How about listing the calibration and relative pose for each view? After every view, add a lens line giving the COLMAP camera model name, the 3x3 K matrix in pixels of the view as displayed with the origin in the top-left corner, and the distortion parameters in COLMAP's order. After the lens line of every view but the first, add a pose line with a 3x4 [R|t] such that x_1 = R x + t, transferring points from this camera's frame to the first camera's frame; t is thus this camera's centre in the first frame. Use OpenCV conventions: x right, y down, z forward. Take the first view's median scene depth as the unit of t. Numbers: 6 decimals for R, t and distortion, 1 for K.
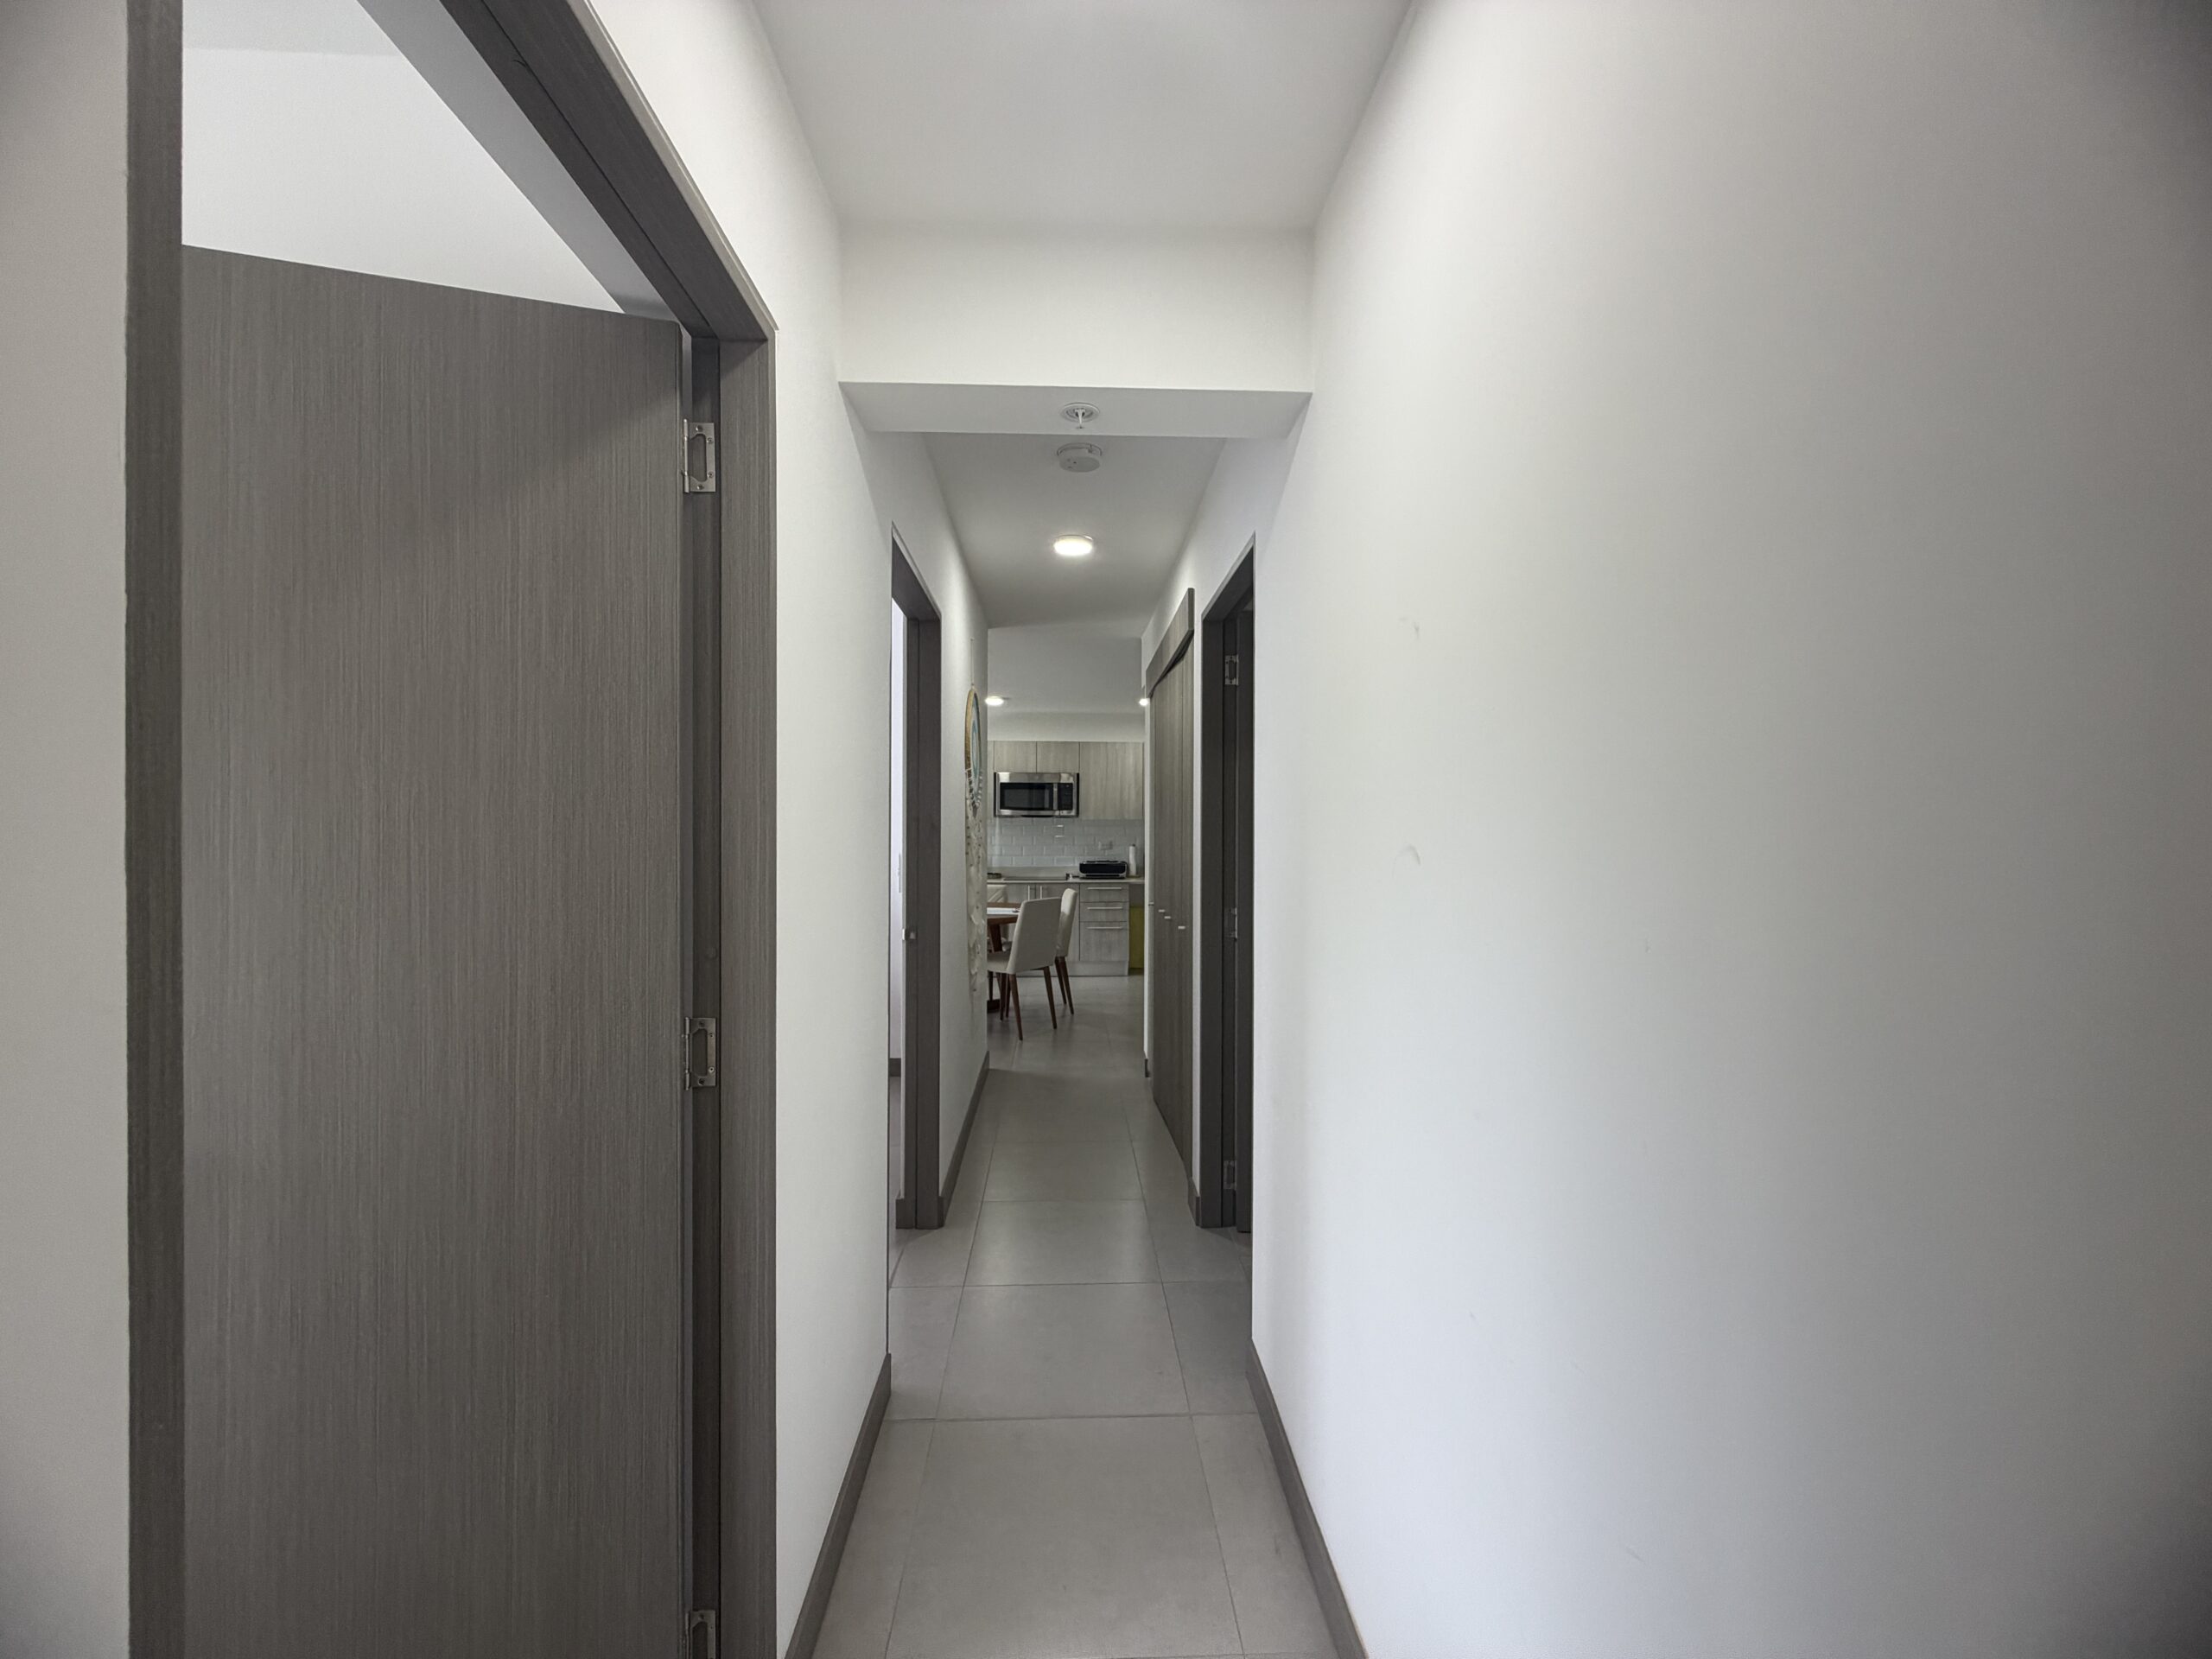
lens RADIAL K [[882.1, 0, 1101.0], [0, 882.1, 830.7], [0, 0, 1]] dist [0.000397, -0.000033]
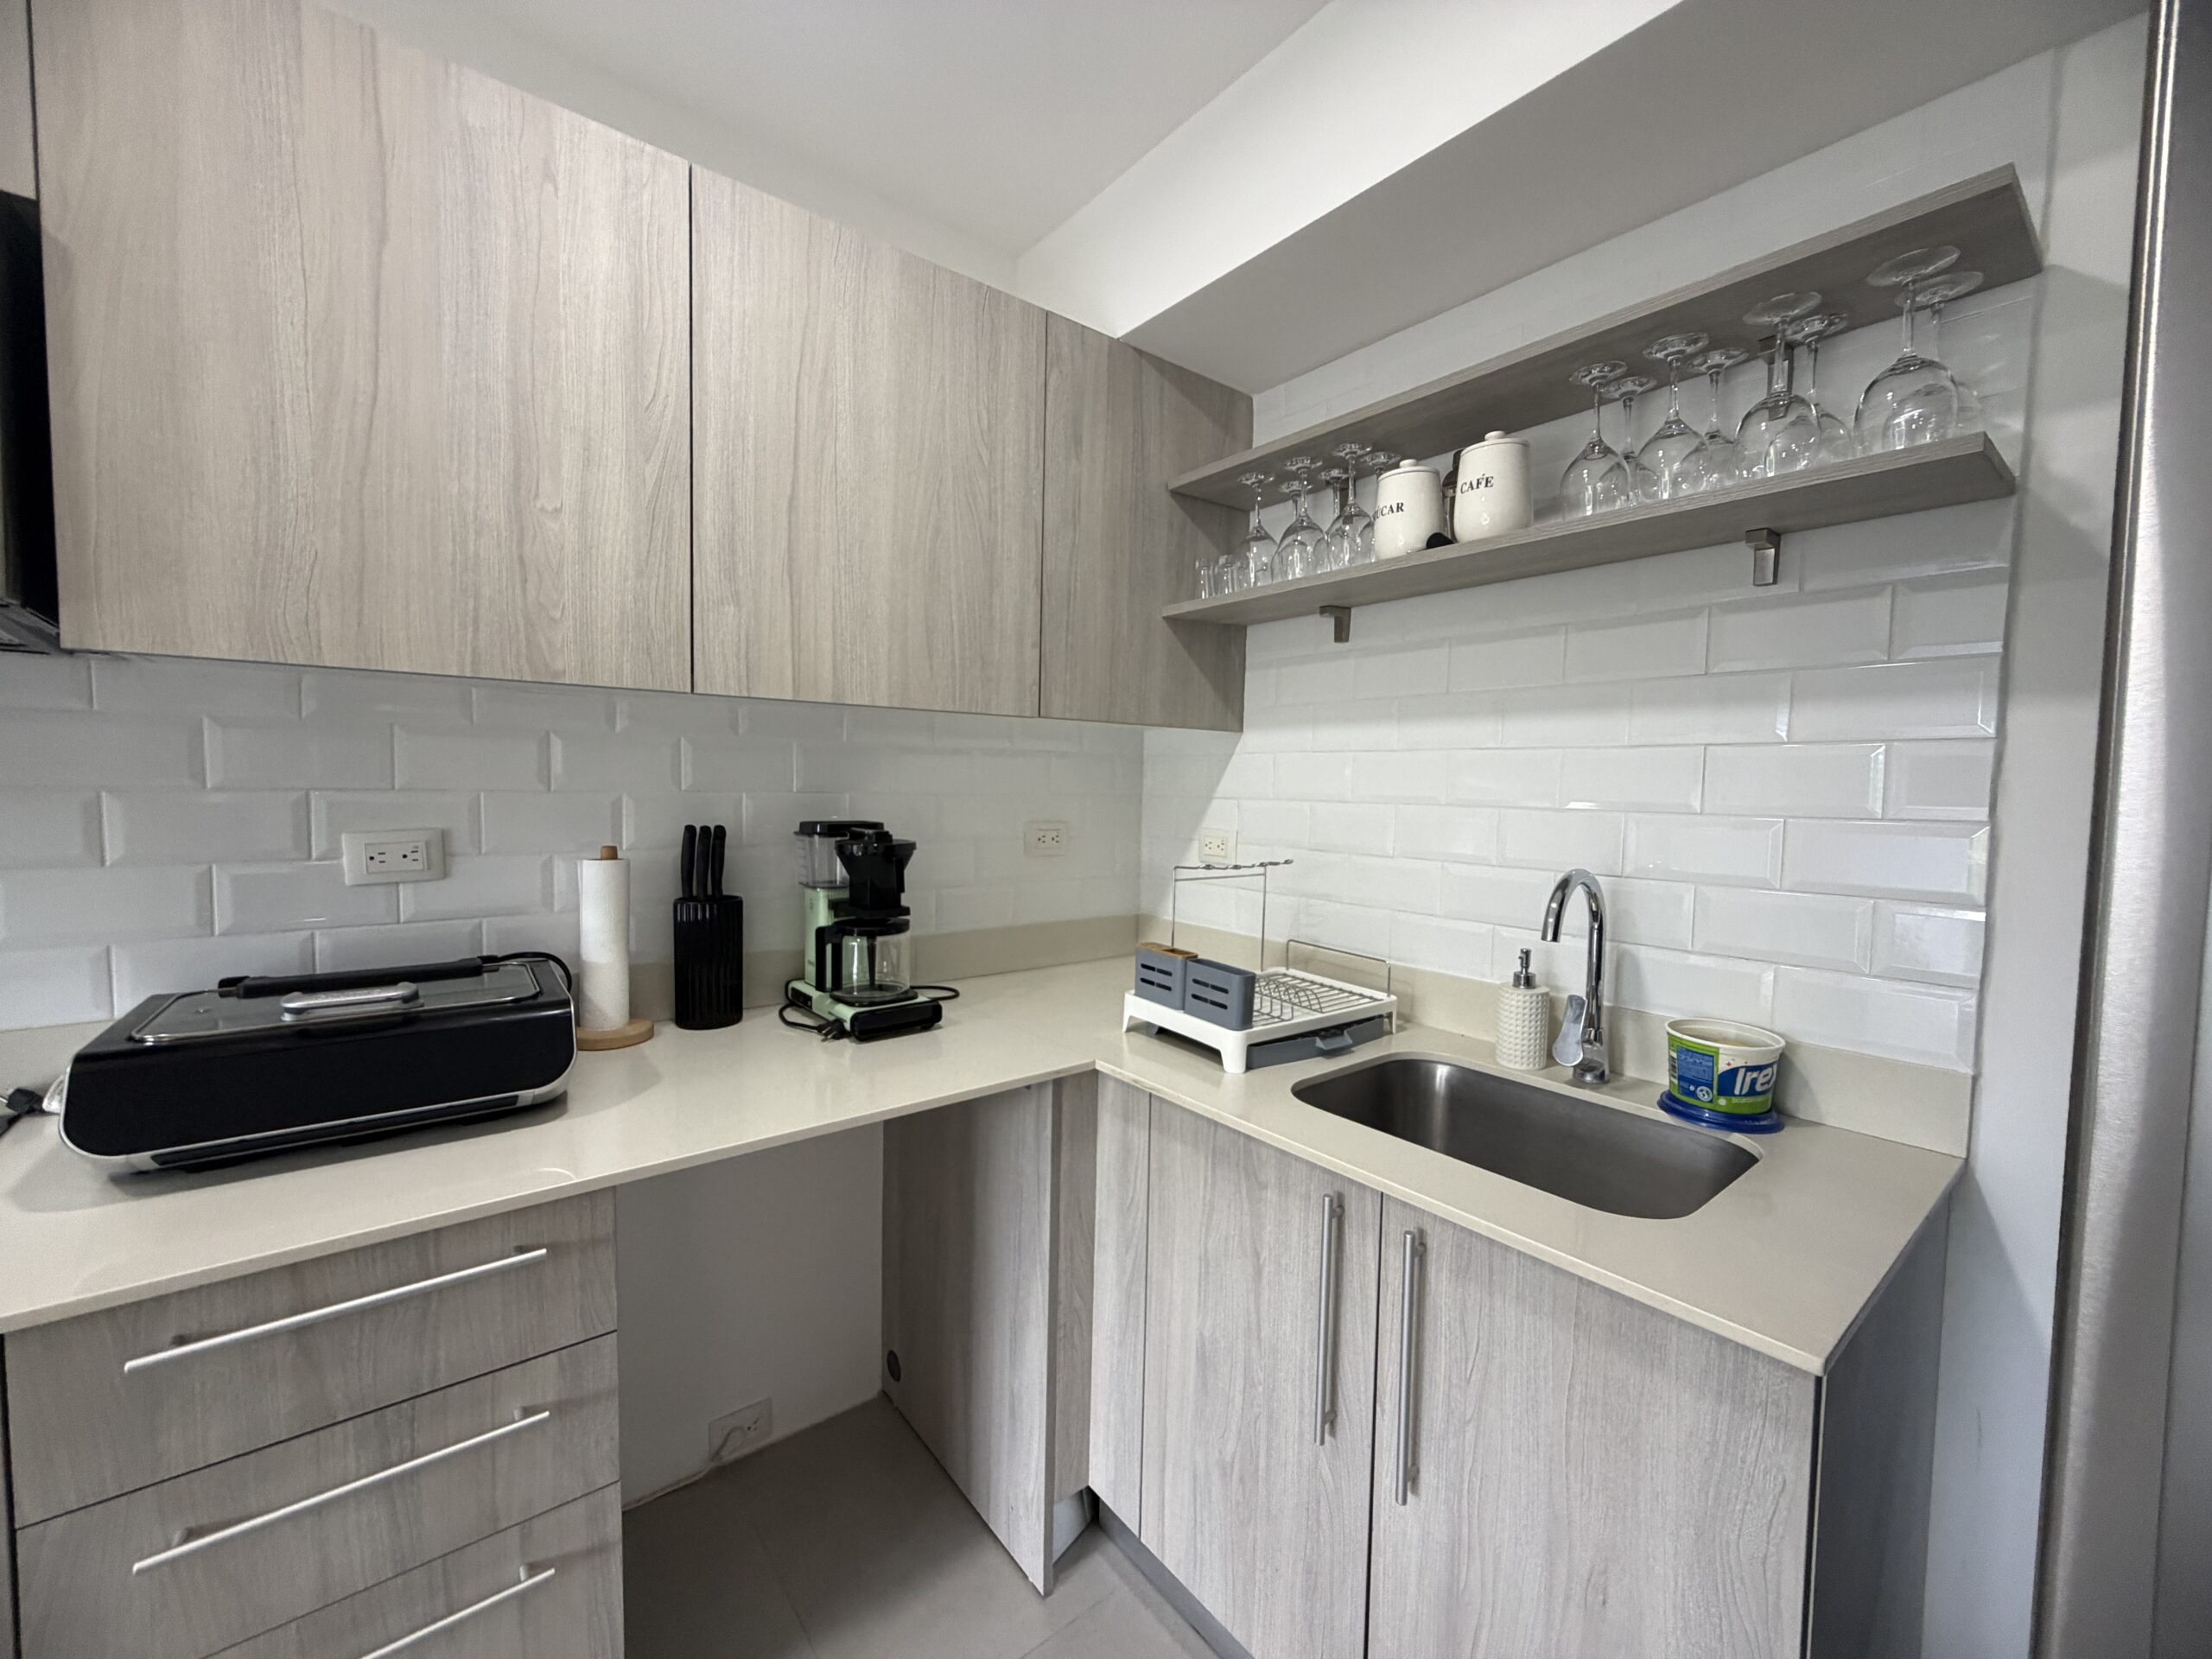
lens RADIAL K [[882.1, 0, 1101.0], [0, 882.1, 830.7], [0, 0, 1]] dist [0.000397, -0.000033]
pose [[0.806596, -0.018709, 0.590807, 0.013800], [-0.016064, 0.998436, 0.053549, 0.001978], [-0.590884, -0.052683, 0.805034, 0.837338]]
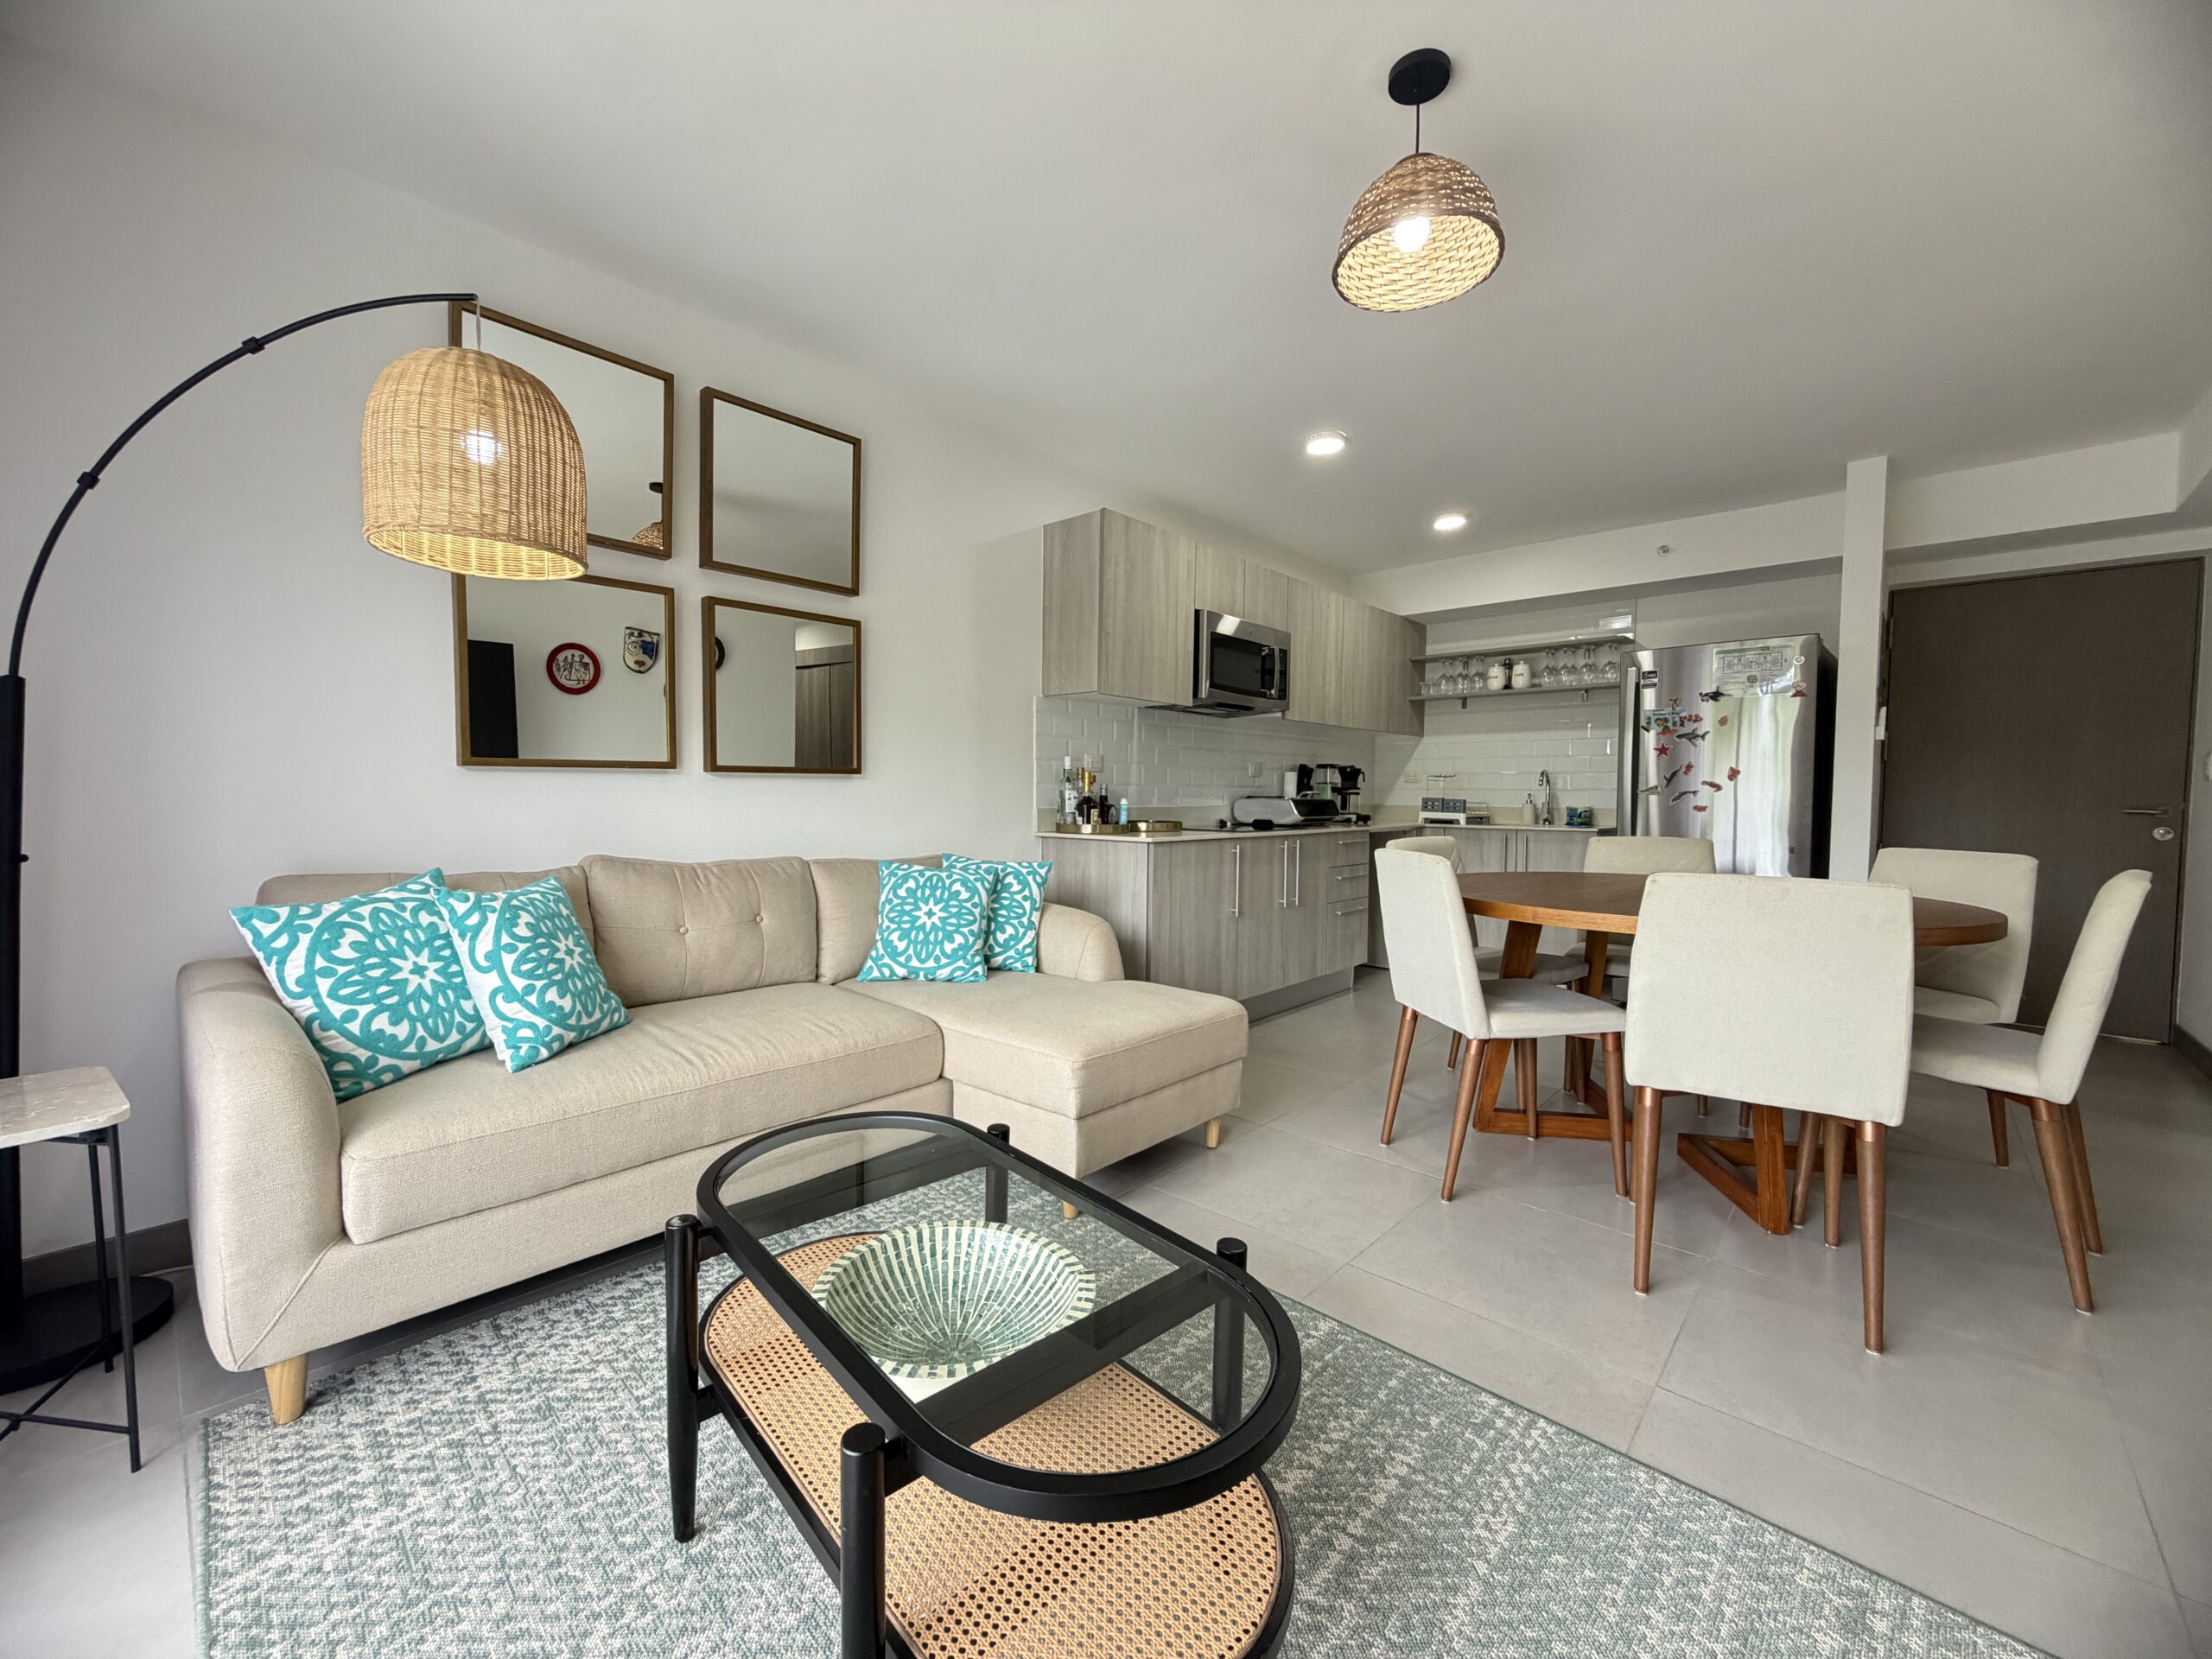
lens RADIAL K [[882.1, 0, 1101.0], [0, 882.1, 830.7], [0, 0, 1]] dist [0.000397, -0.000033]
pose [[0.704919, -0.024404, 0.708868, -0.496419], [-0.005292, 0.999199, 0.039662, 0.035739], [-0.709268, -0.031710, 0.704226, 0.692495]]
